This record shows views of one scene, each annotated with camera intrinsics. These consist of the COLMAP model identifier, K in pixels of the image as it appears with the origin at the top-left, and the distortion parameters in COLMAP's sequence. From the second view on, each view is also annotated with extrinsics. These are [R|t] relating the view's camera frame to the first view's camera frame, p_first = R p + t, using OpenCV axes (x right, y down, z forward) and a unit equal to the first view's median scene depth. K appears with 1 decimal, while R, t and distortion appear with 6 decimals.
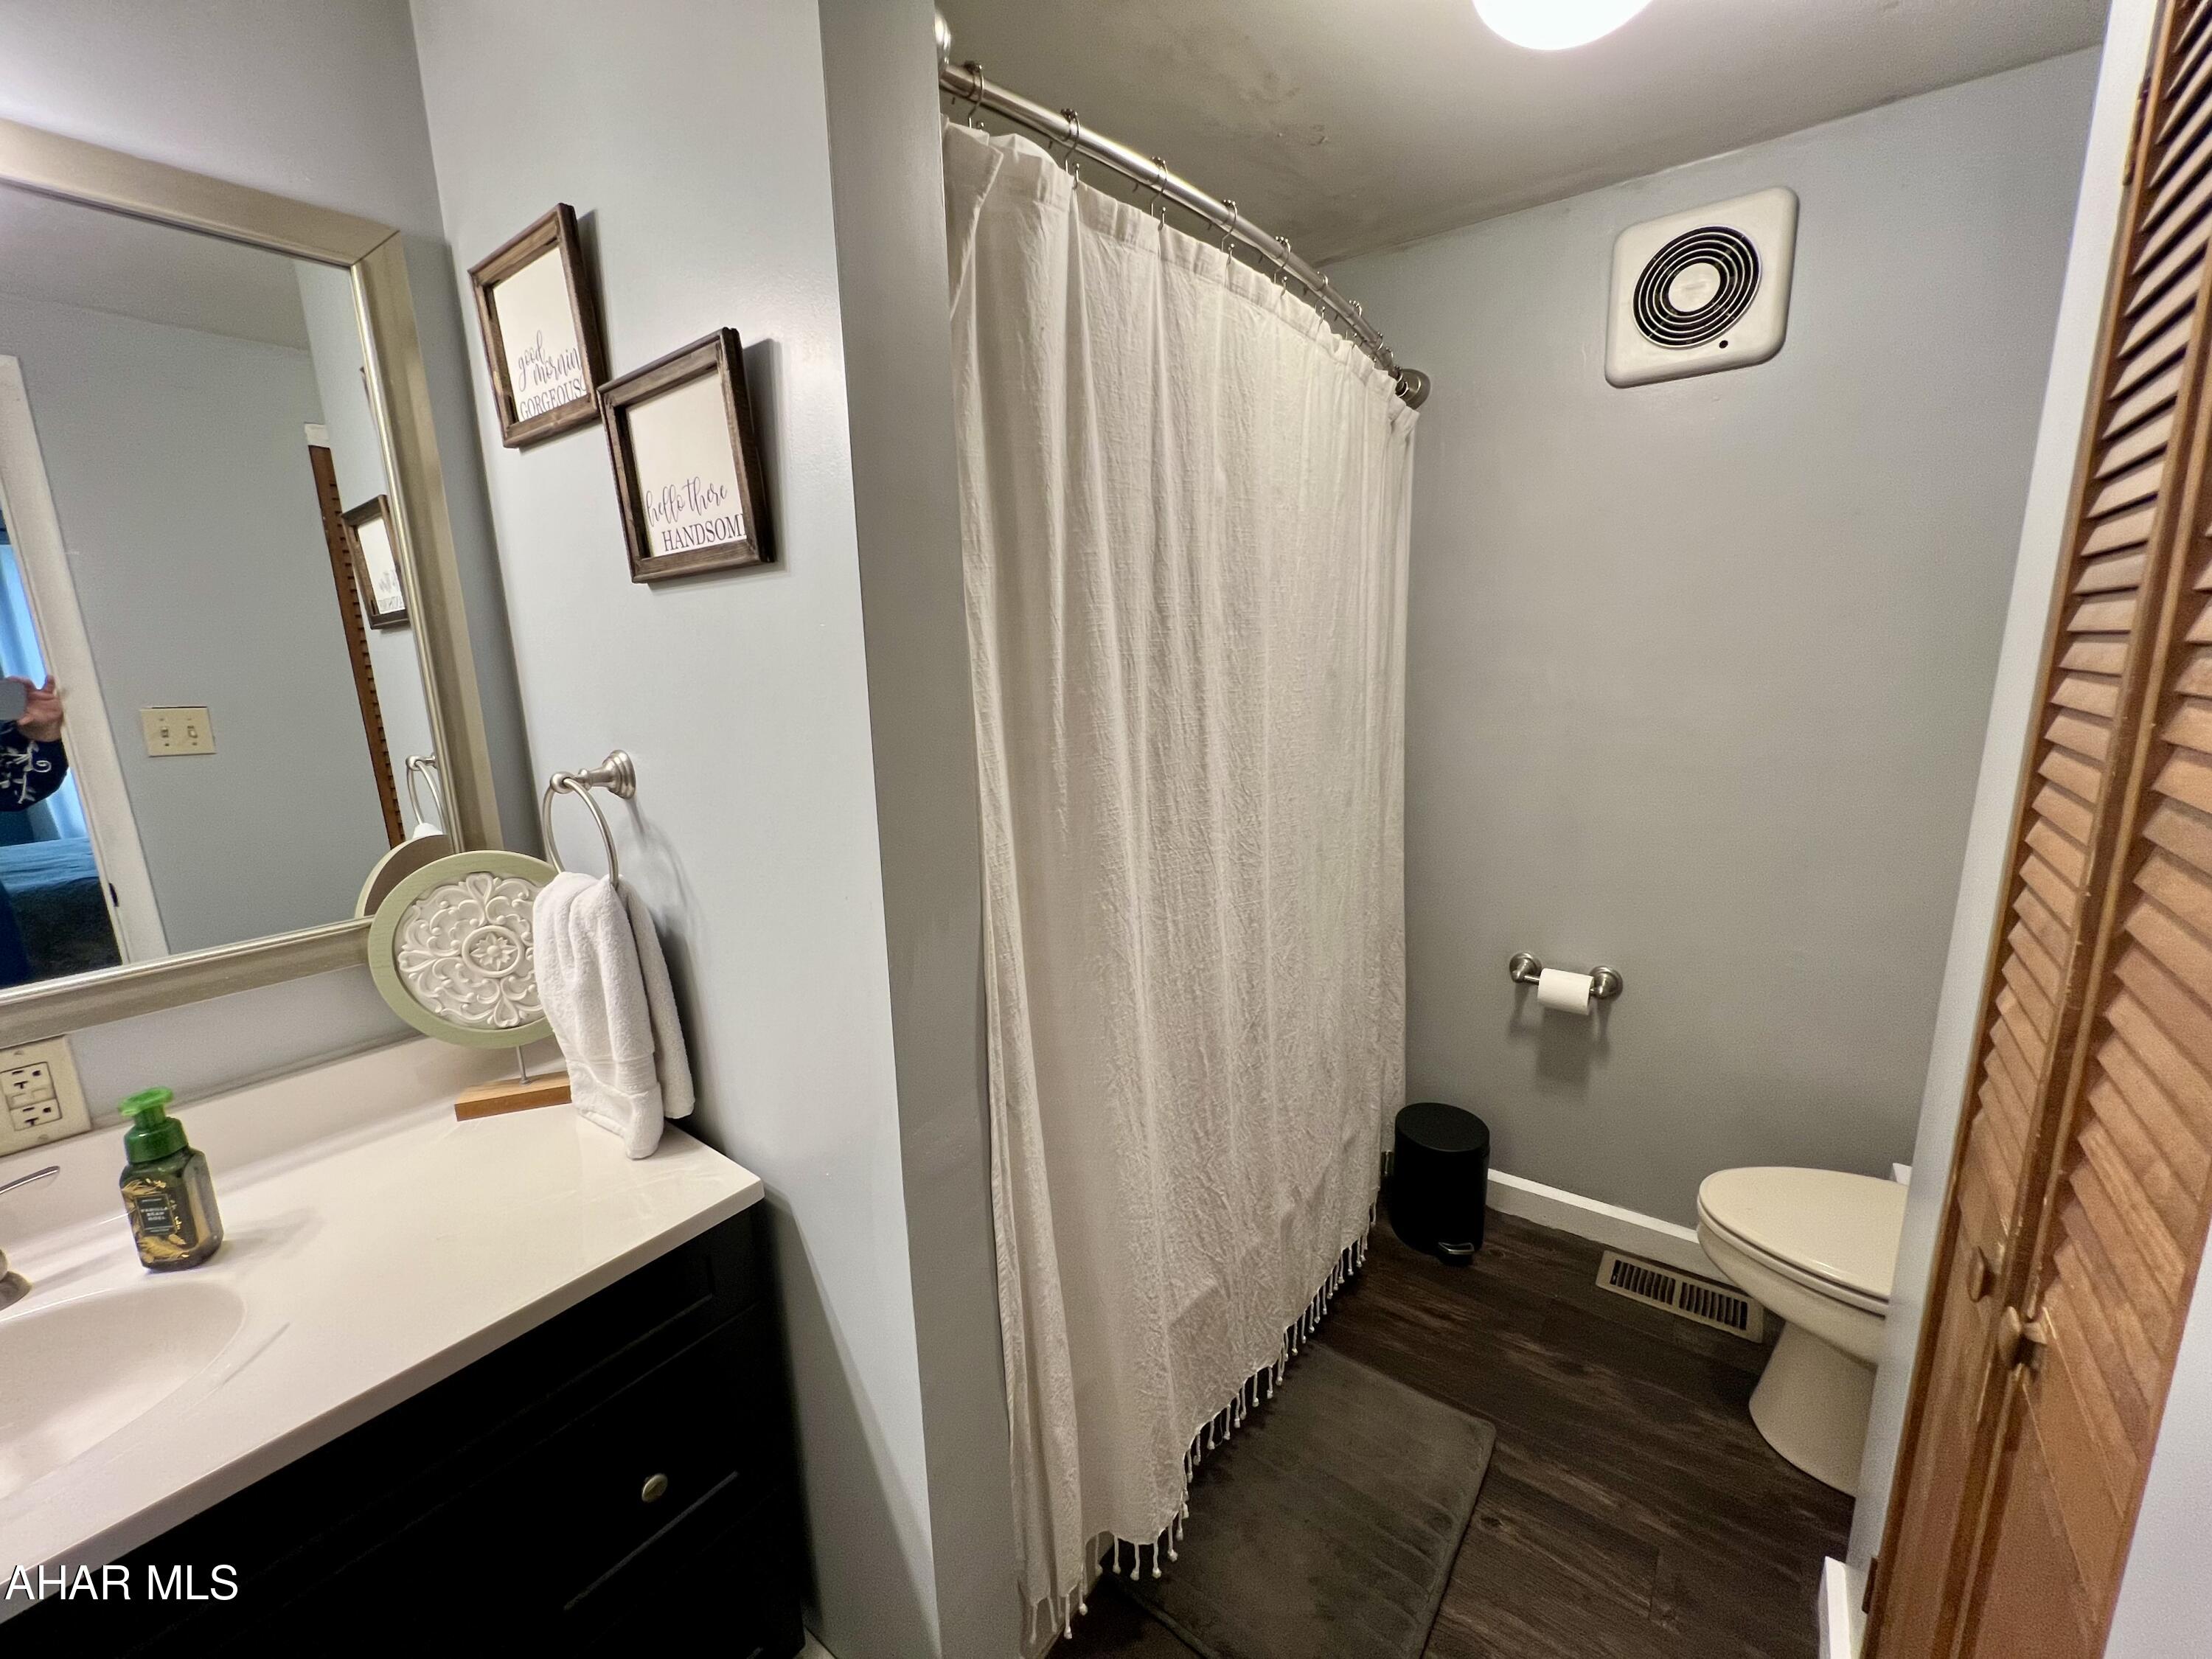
lens RADIAL K [[883.7, 0, 1108.0], [0, 883.7, 828.0], [0, 0, 1]] dist [-0.001898, 0.001068]
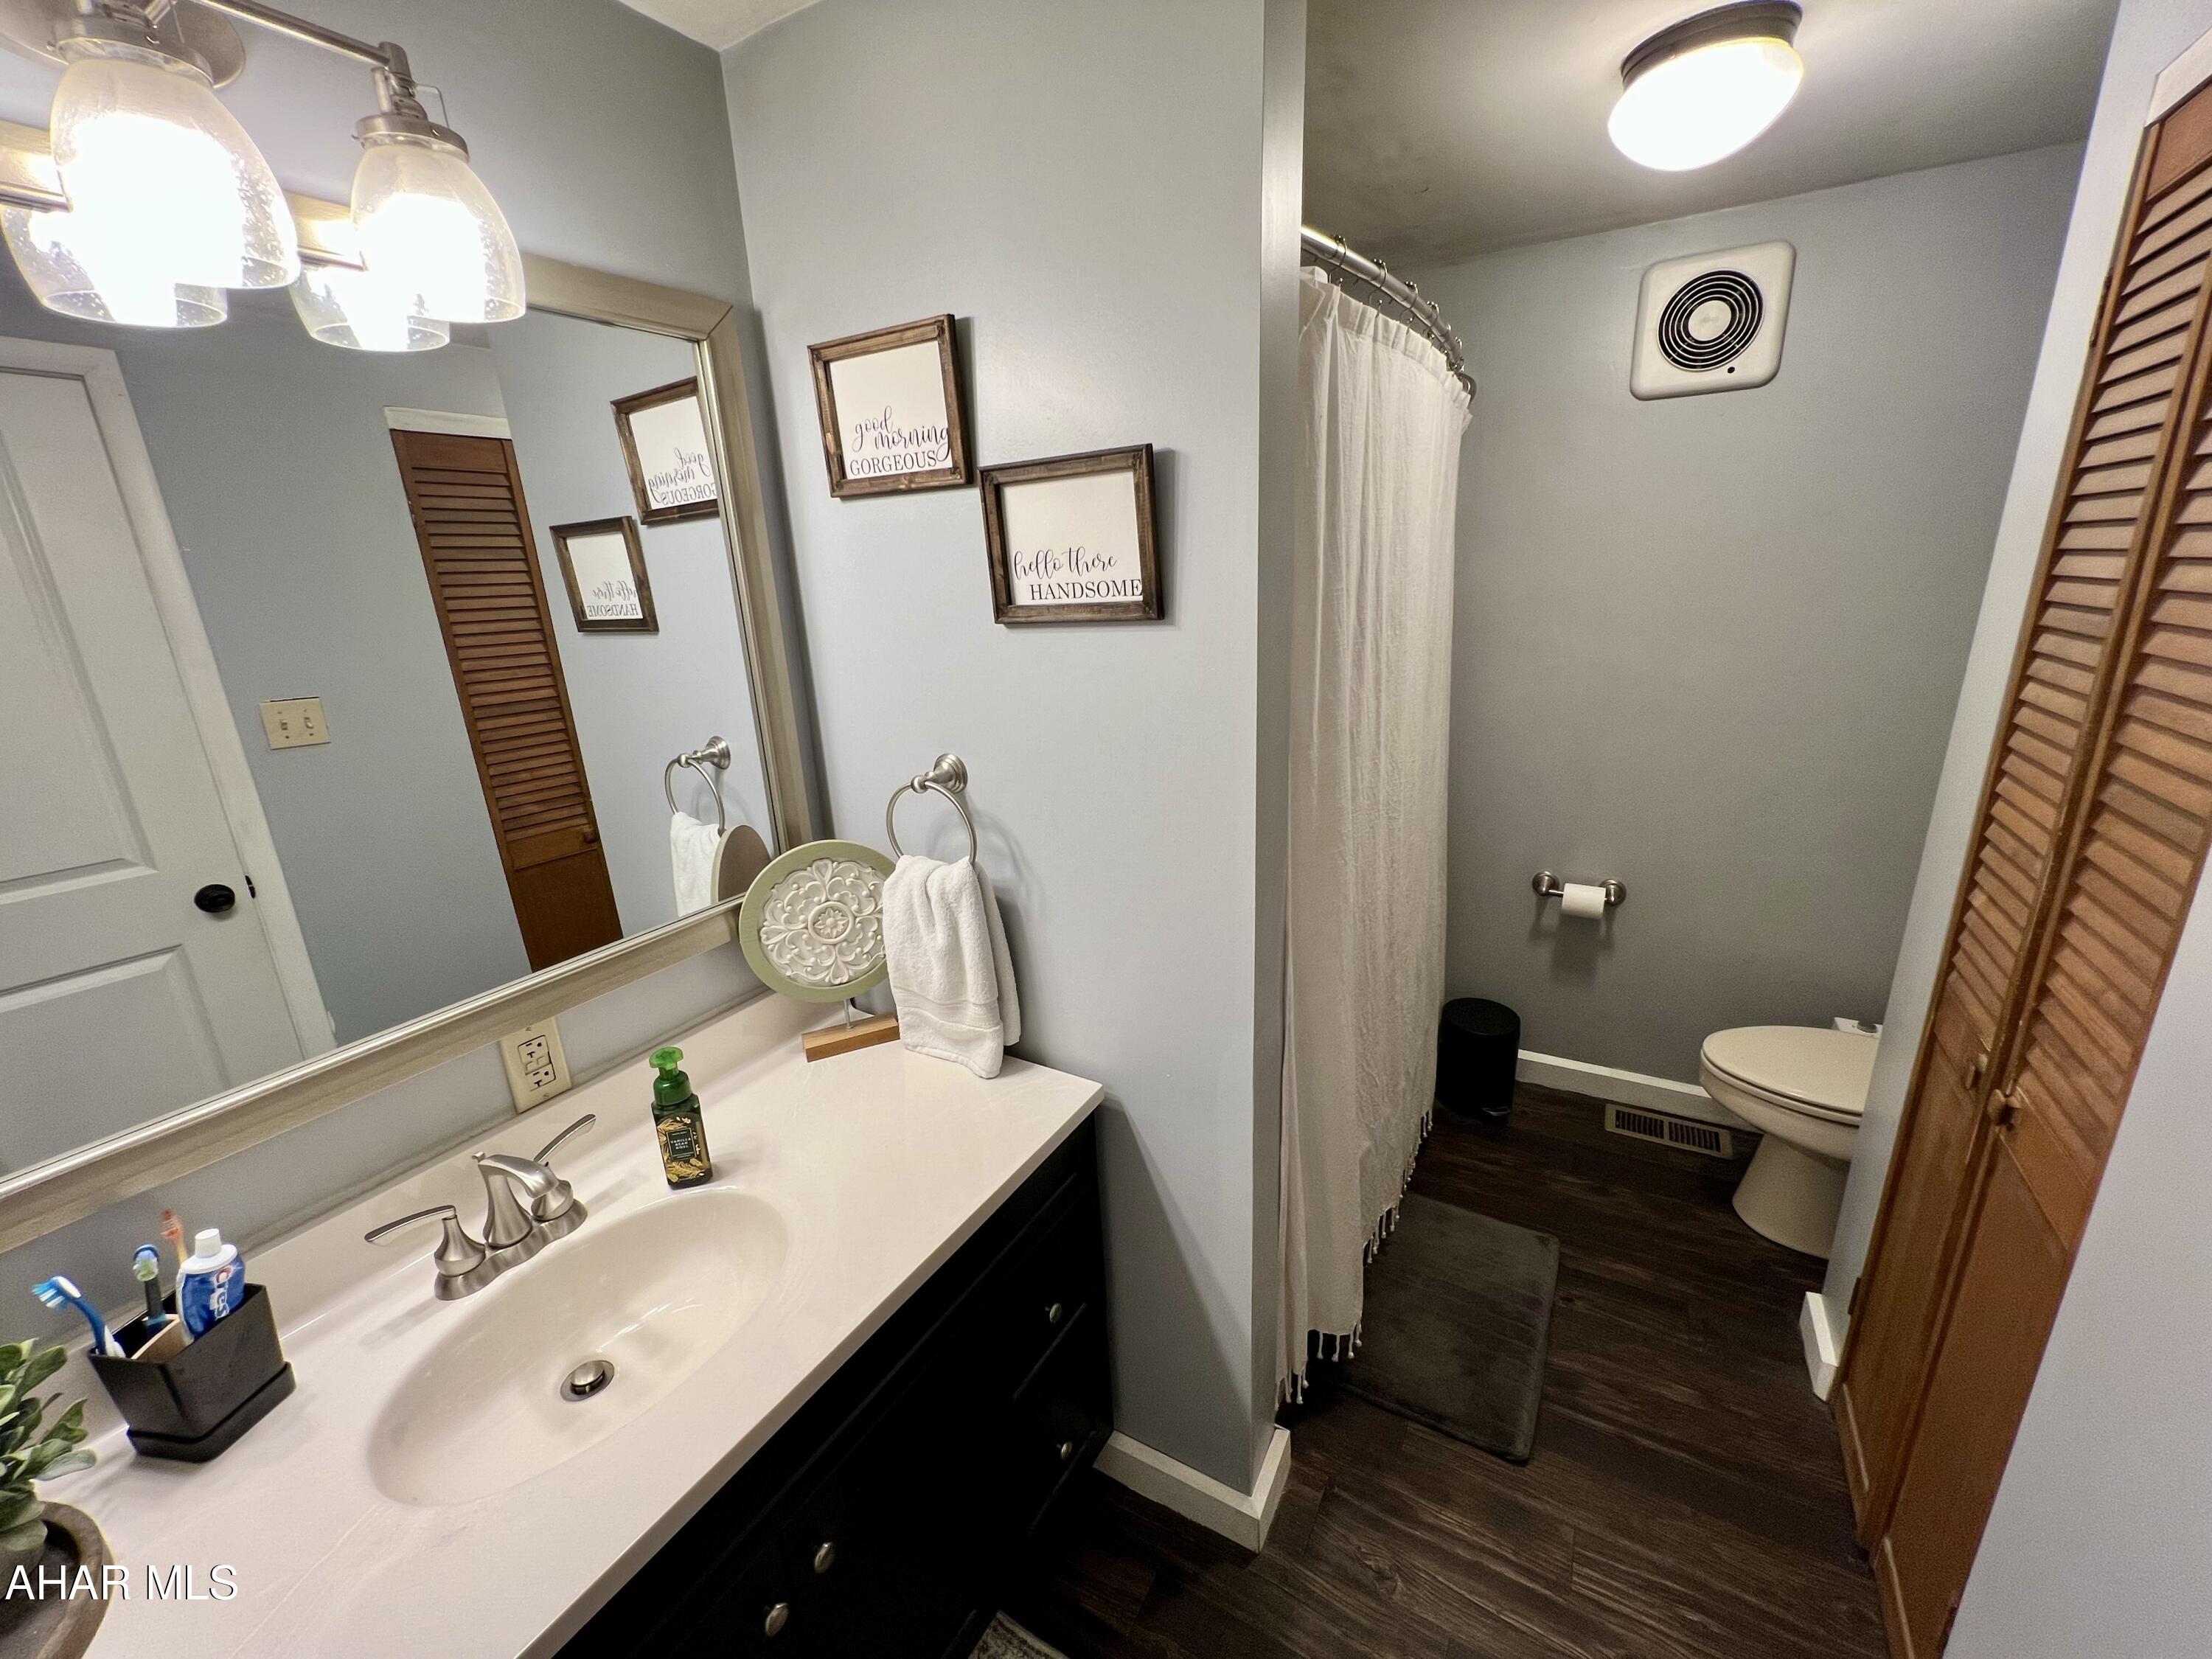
lens RADIAL K [[883.7, 0, 1109.3], [0, 883.7, 827.1], [0, 0, 1]] dist [-0.001898, 0.001068]
pose [[0.992883, -0.046680, 0.109564, -0.470593], [0.037379, 0.995640, 0.085463, -0.083290], [-0.113075, -0.080759, 0.990299, -0.237093]]
